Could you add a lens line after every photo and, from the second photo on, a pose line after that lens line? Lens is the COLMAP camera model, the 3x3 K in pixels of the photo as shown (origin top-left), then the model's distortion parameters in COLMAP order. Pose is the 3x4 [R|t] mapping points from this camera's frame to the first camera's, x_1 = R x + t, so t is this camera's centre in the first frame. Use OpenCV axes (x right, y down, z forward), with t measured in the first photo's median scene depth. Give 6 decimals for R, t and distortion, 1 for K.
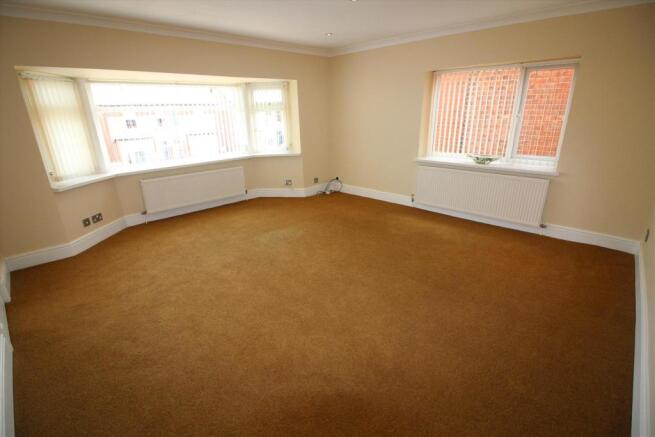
lens RADIAL K [[304.1, 0, 327.5], [0, 304.1, 218.5], [0, 0, 1]] dist [0.002179, -0.013733]
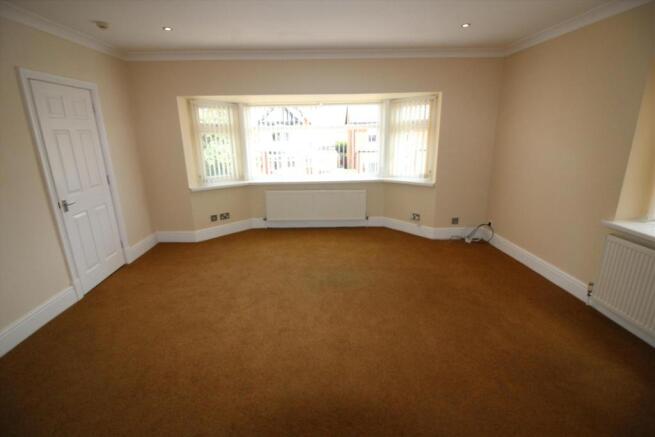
lens RADIAL K [[304.1, 0, 327.5], [0, 304.1, 218.5], [0, 0, 1]] dist [0.002179, -0.013733]
pose [[0.727925, 0.197343, -0.656643, 0.253029], [-0.229072, 0.972653, 0.038375, -0.098069], [0.646259, 0.122484, 0.753224, 0.252489]]
